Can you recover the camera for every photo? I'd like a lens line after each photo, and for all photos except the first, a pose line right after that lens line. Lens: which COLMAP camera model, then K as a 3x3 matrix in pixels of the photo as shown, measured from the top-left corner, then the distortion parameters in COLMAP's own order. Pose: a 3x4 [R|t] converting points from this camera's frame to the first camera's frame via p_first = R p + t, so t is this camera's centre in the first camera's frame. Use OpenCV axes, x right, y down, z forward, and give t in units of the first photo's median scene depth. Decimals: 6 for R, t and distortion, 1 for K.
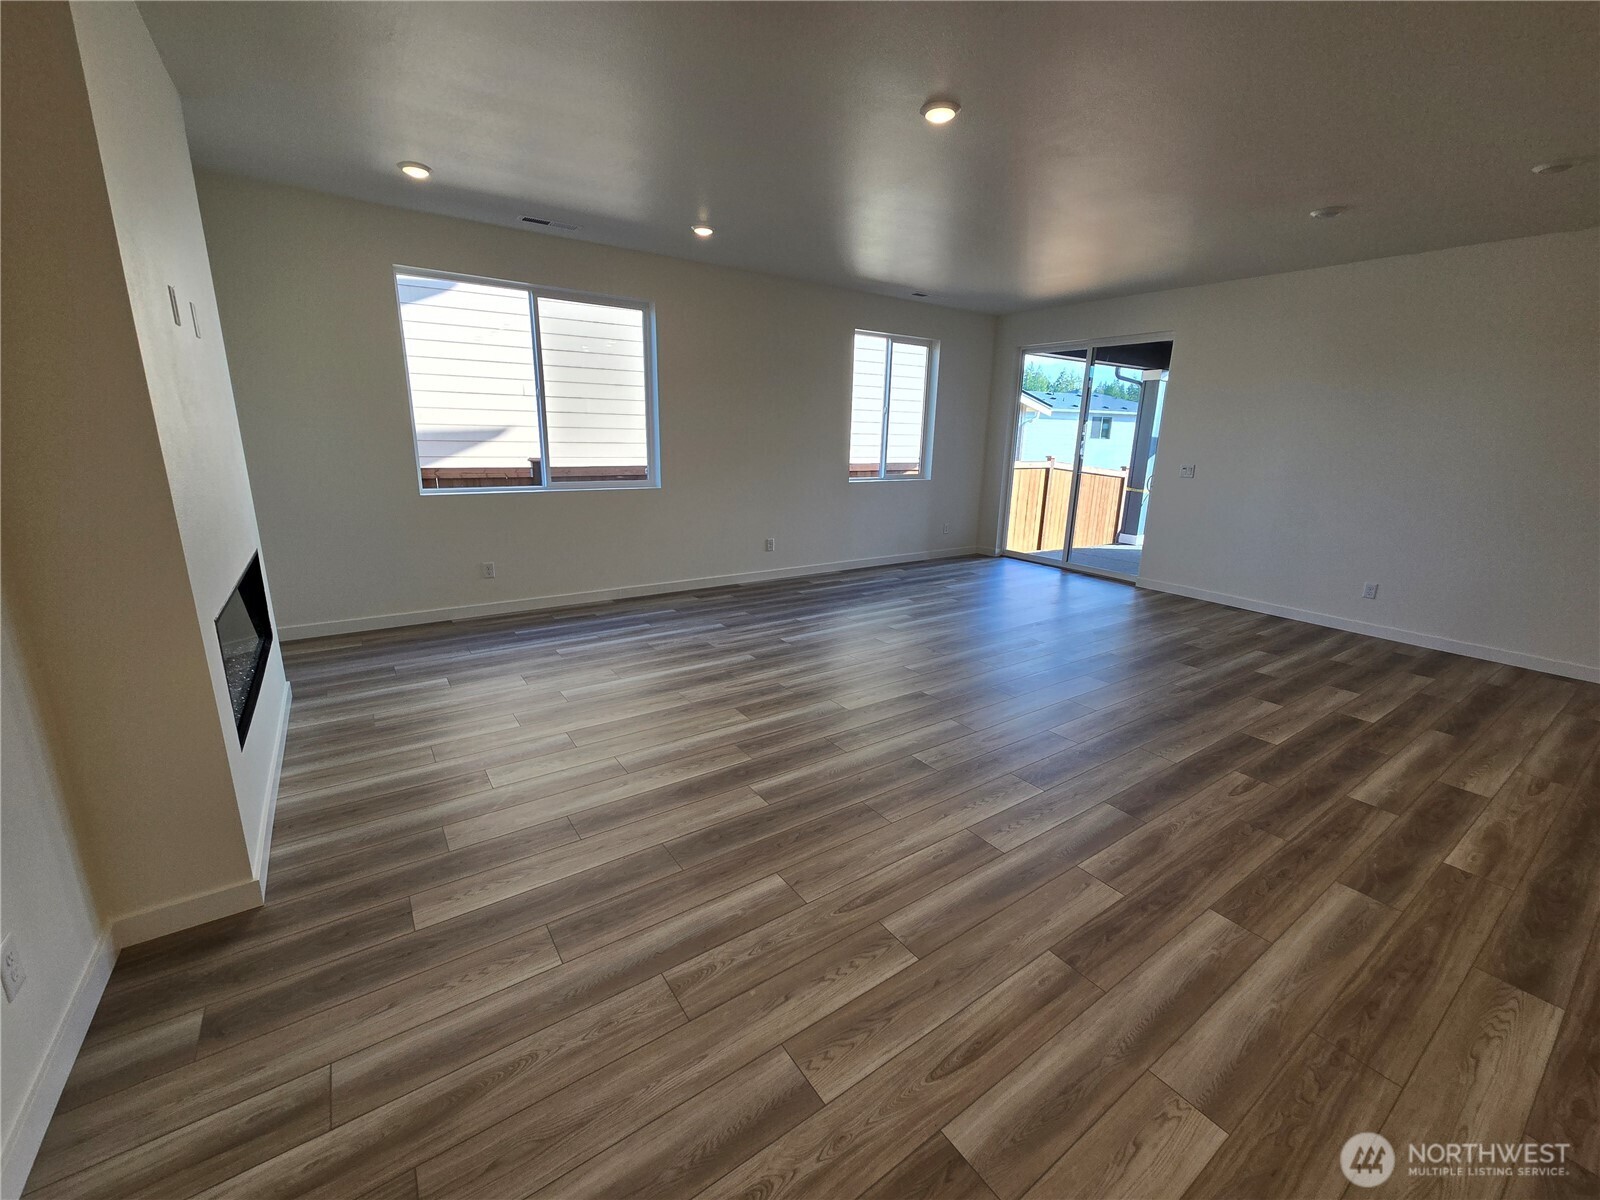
lens RADIAL K [[655.6, 0, 802.8], [0, 655.6, 598.0], [0, 0, 1]] dist [0.001281, 0.000417]
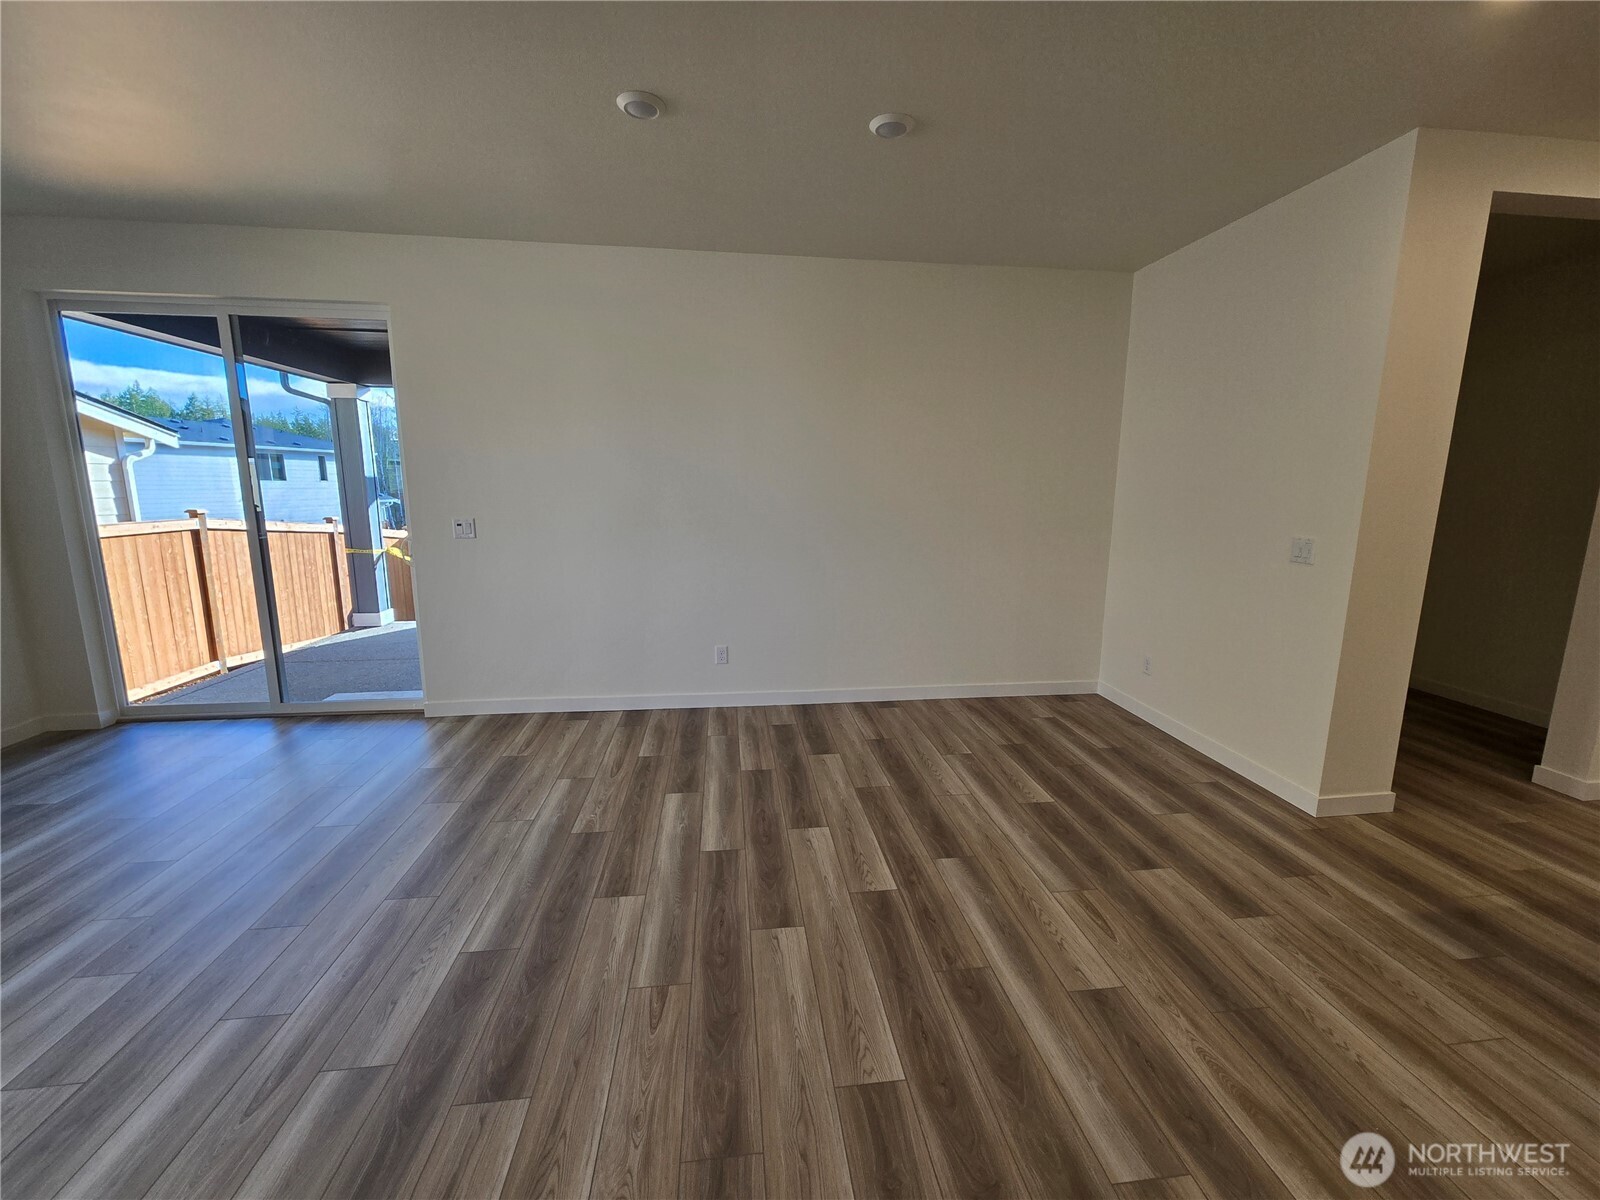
lens RADIAL K [[655.6, 0, 801.8], [0, 655.6, 586.4], [0, 0, 1]] dist [0.001281, 0.000417]
pose [[0.462754, -0.163213, 0.871332, 0.122061], [0.227212, 0.971909, 0.061383, -0.073455], [-0.856874, 0.169572, 0.486839, 0.296185]]
